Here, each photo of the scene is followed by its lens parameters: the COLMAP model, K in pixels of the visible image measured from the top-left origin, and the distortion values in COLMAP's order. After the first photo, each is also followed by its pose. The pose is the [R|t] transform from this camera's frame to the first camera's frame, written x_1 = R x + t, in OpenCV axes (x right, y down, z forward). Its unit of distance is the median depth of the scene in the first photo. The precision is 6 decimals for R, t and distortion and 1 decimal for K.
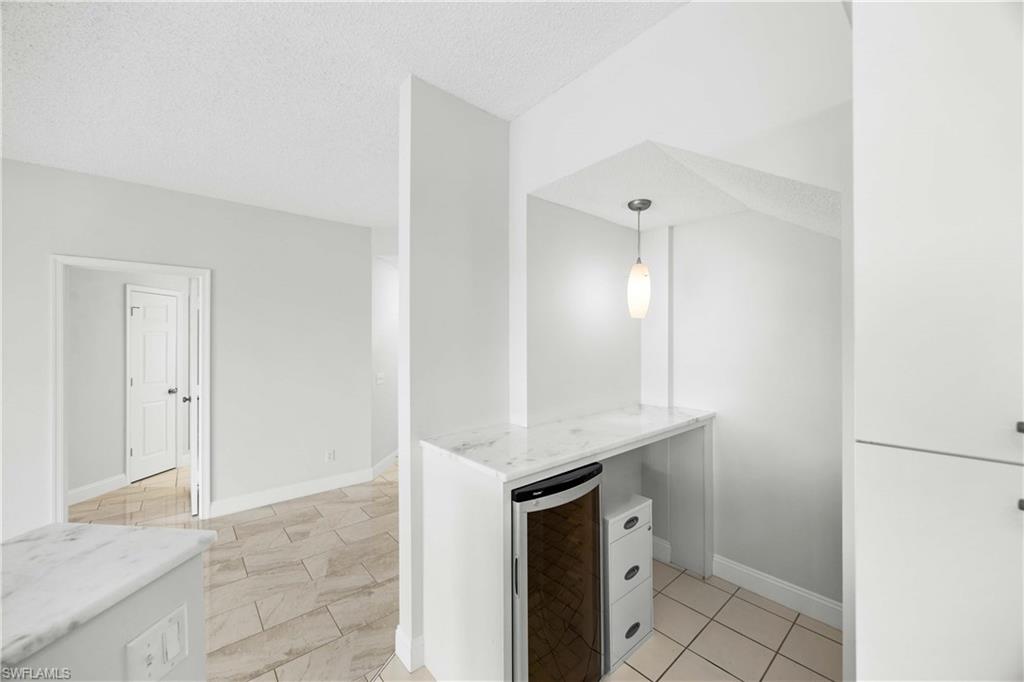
lens RADIAL K [[384.7, 0, 514.9], [0, 384.7, 342.5], [0, 0, 1]] dist [-0.009777, -0.000253]
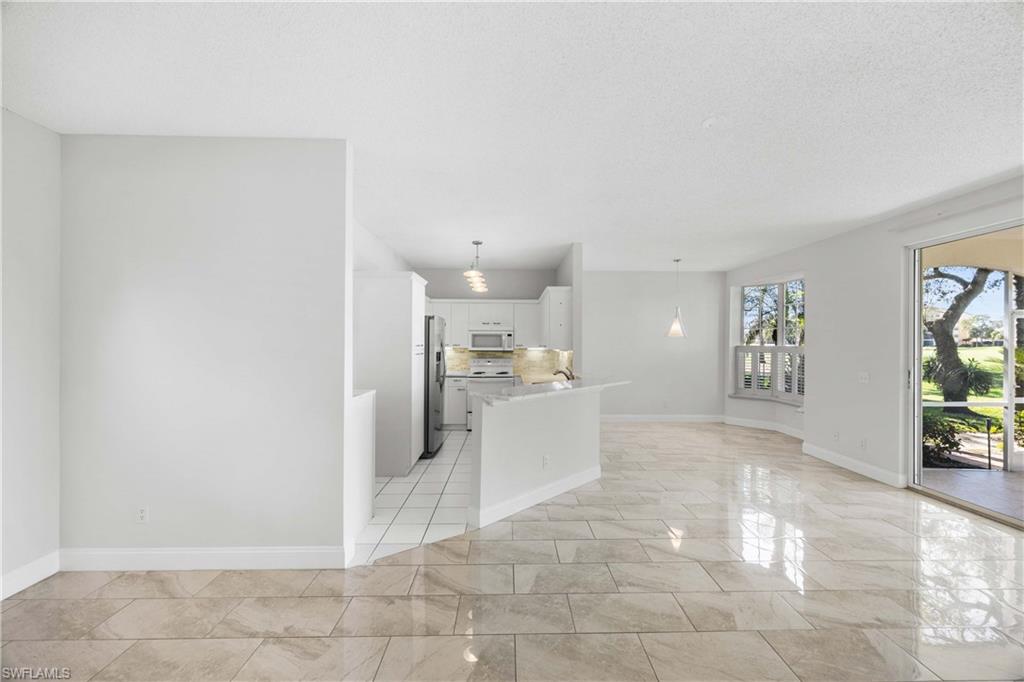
lens RADIAL K [[384.7, 0, 514.9], [0, 384.7, 342.5], [0, 0, 1]] dist [-0.009777, -0.000253]
pose [[-0.764944, -0.002561, 0.644091, -1.338056], [-0.003783, 0.999993, -0.000516, 0.030189], [-0.644085, -0.002831, -0.764948, 1.364570]]
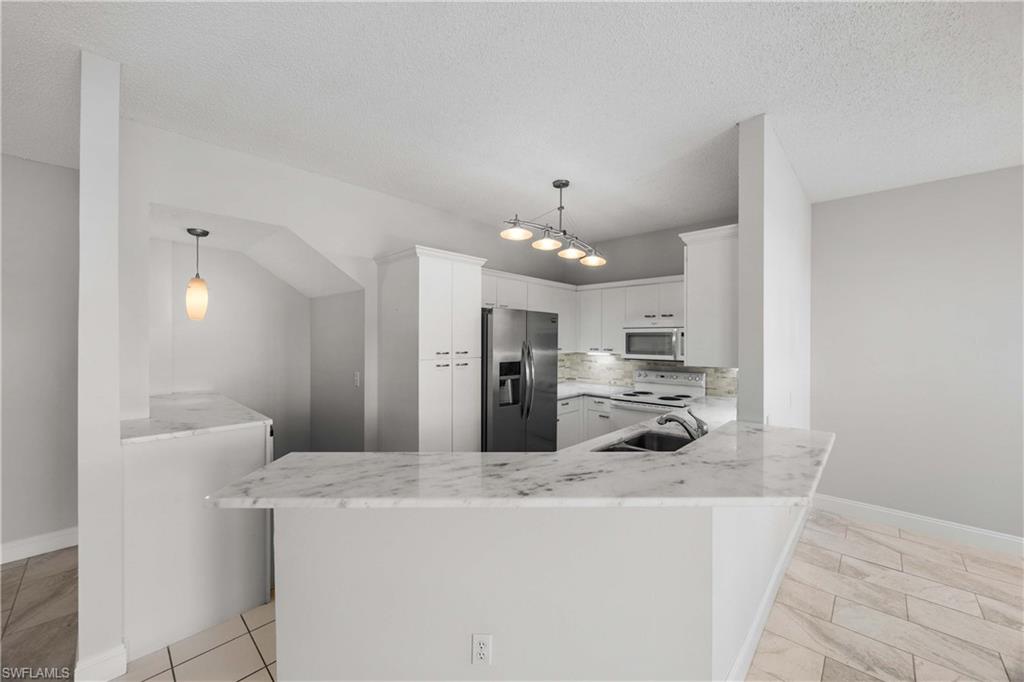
lens RADIAL K [[387.4, 0, 513.0], [0, 387.4, 339.3], [0, 0, 1]] dist [-0.004804, 0.000133]
pose [[-0.100939, -0.001953, 0.994891, -1.068068], [-0.002820, 0.999995, 0.001677, -0.006702], [-0.994889, -0.002636, -0.100944, 0.078313]]
